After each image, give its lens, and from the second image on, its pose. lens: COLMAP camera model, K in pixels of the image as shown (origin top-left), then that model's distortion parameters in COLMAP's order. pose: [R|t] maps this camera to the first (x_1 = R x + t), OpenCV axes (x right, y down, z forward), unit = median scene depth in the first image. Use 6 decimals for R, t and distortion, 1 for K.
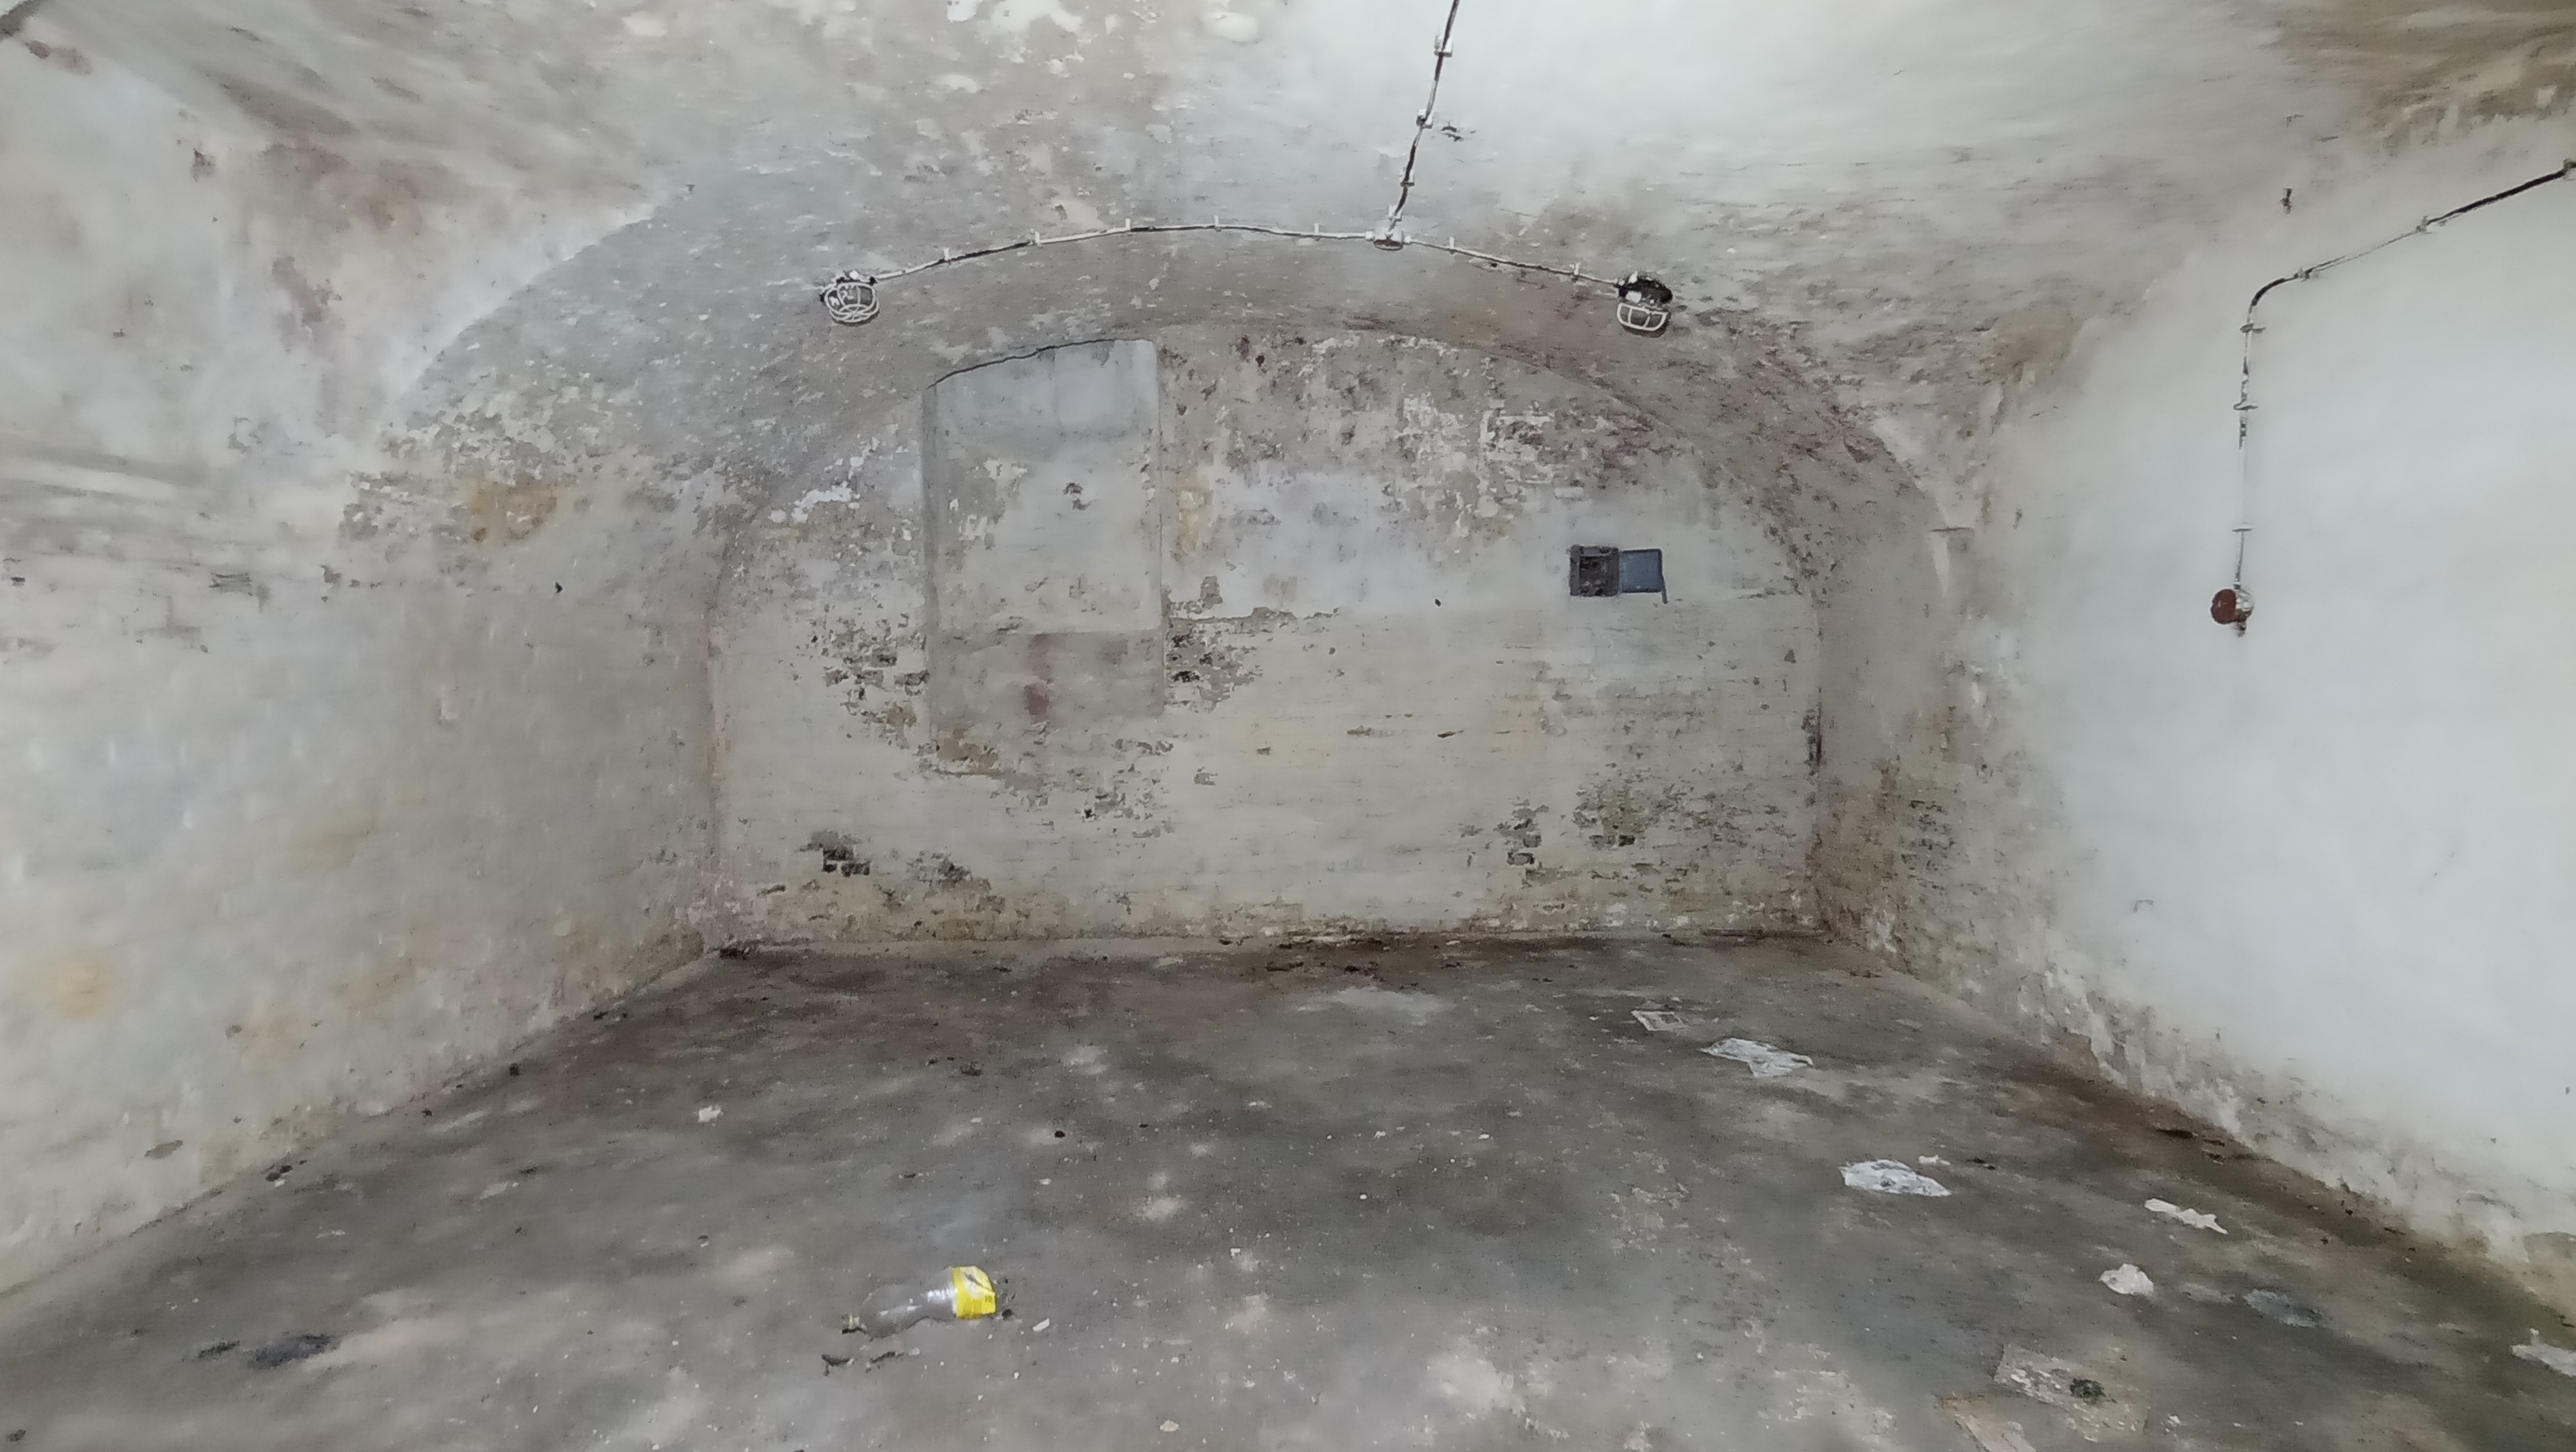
lens RADIAL K [[1161.6, 0, 1294.1], [0, 1161.6, 739.5], [0, 0, 1]] dist [-0.039527, 0.035743]
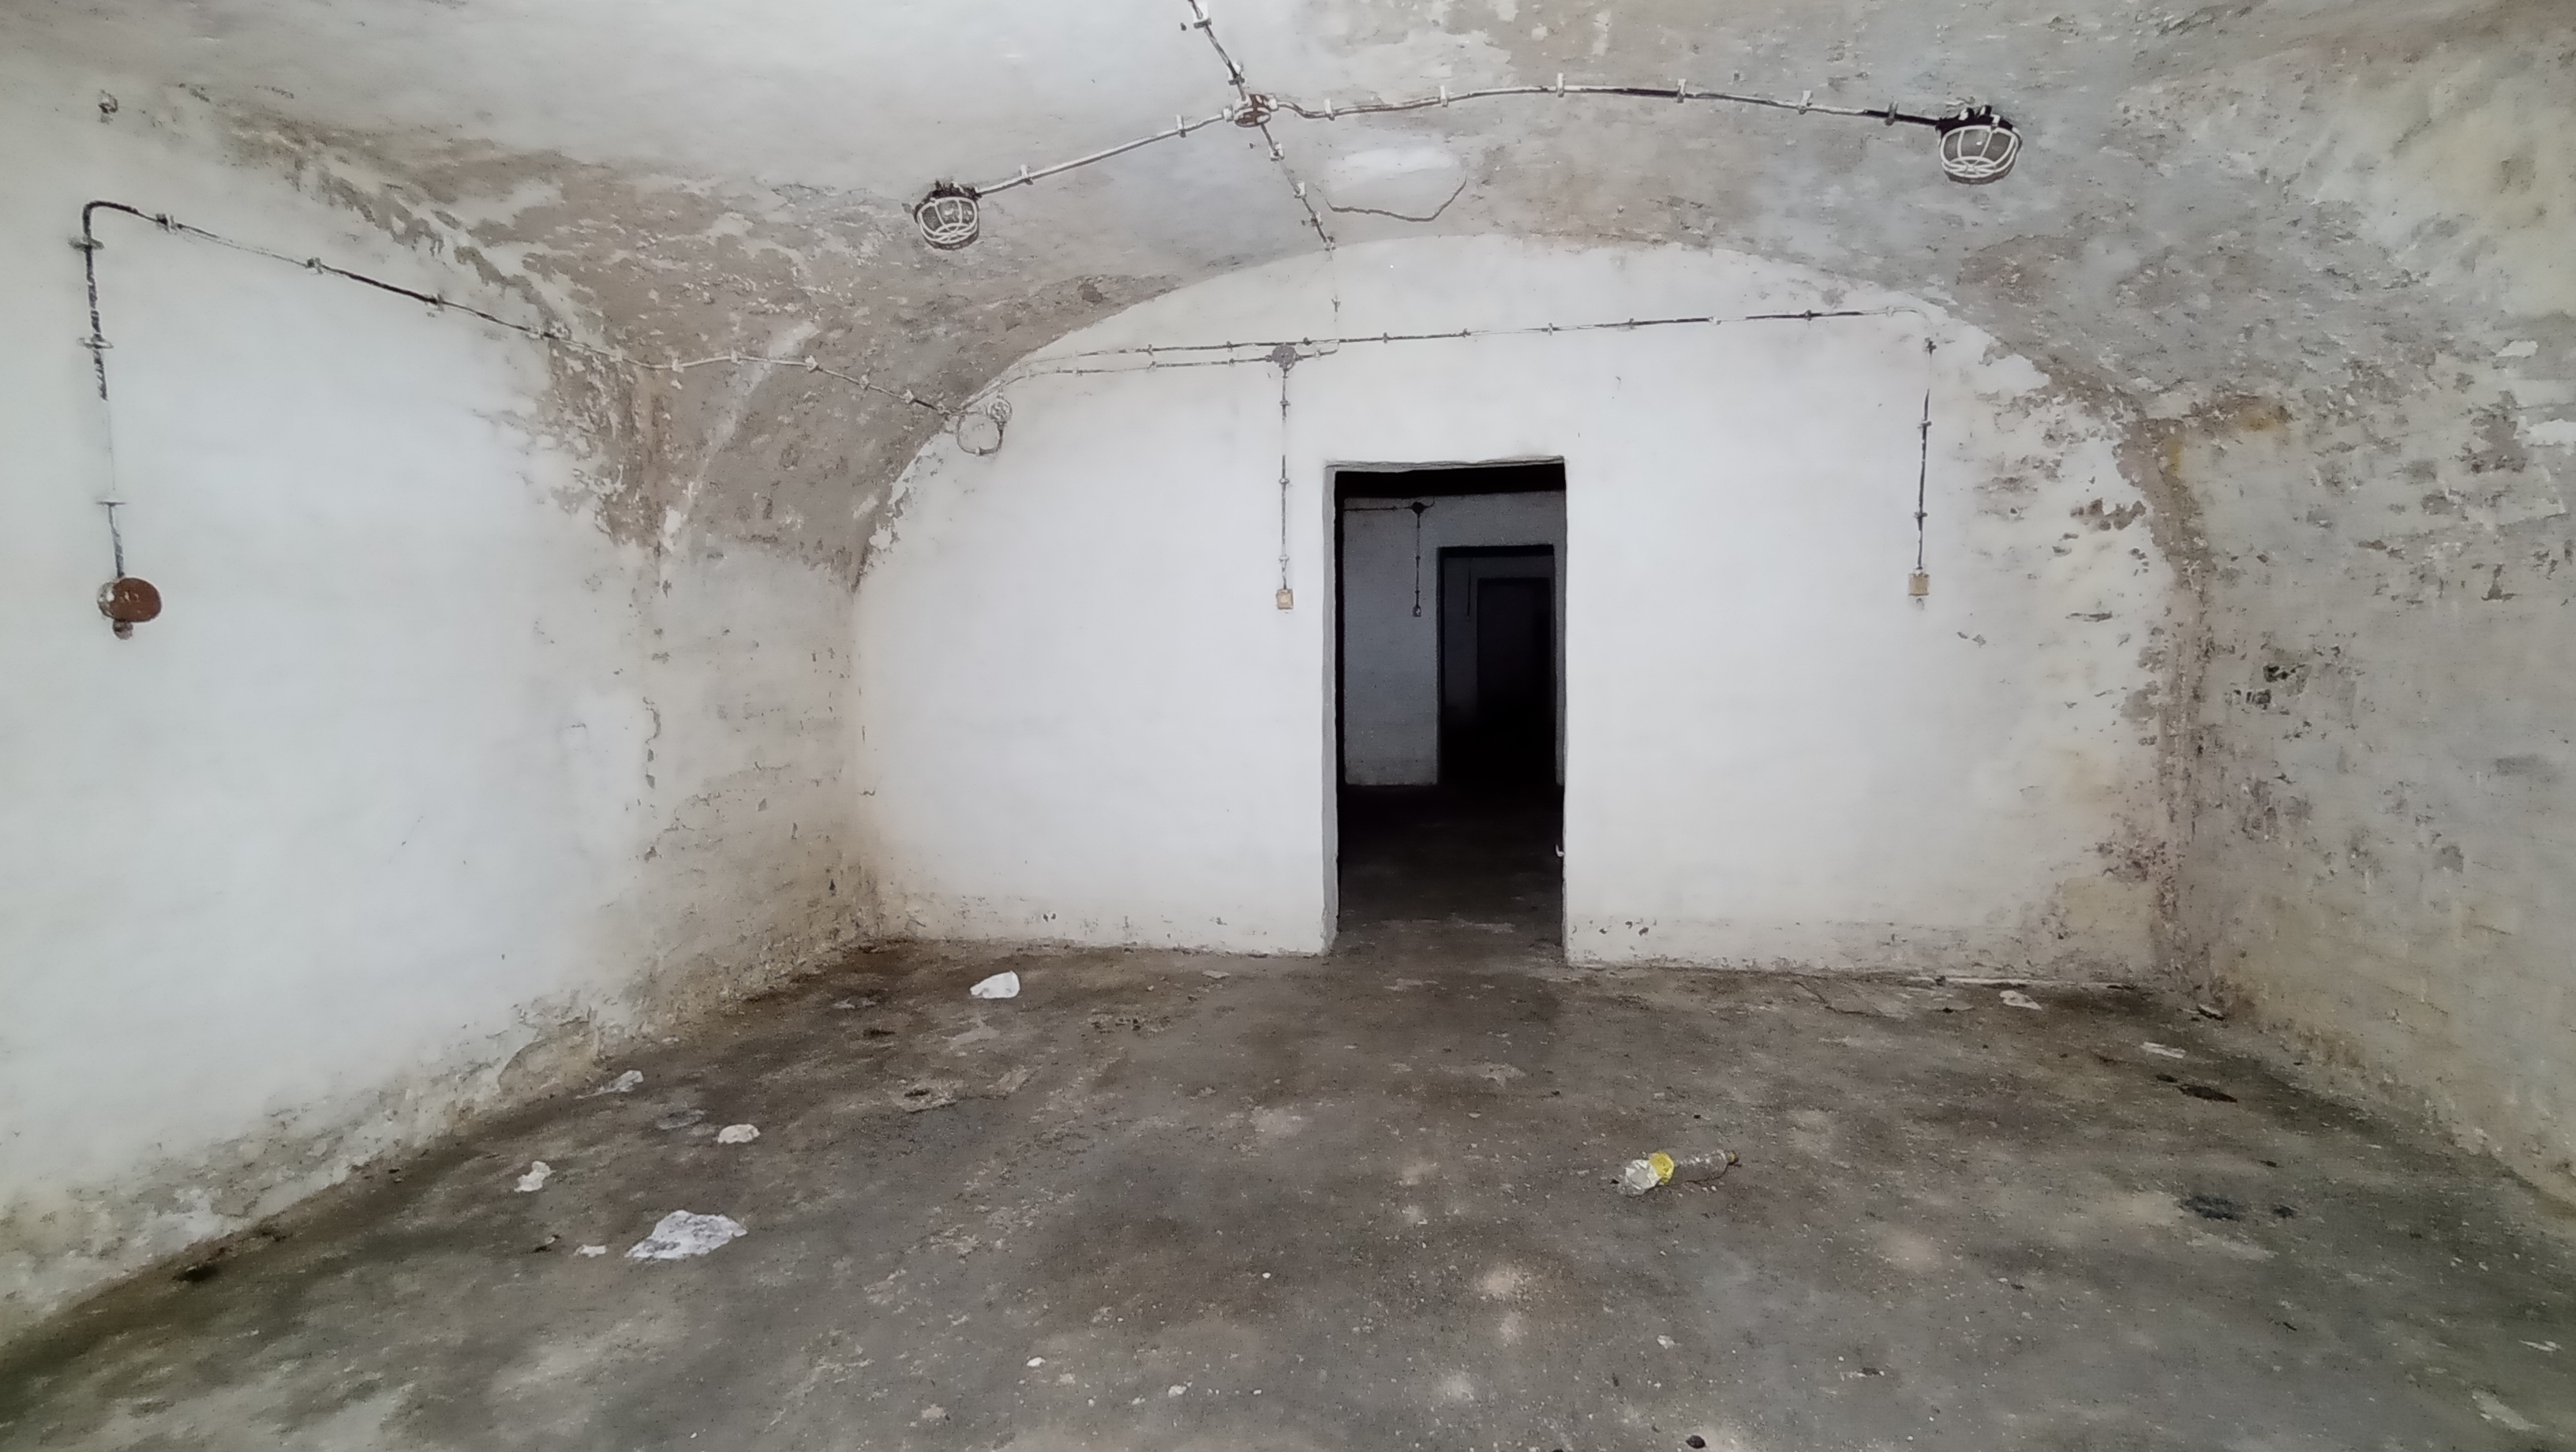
lens RADIAL K [[1161.6, 0, 1294.1], [0, 1161.6, 739.5], [0, 0, 1]] dist [-0.039527, 0.035743]
pose [[-0.976669, -0.003407, 0.214721, -0.144737], [0.031334, 0.986913, 0.158183, -0.134713], [-0.212450, 0.161220, -0.963781, 1.773311]]
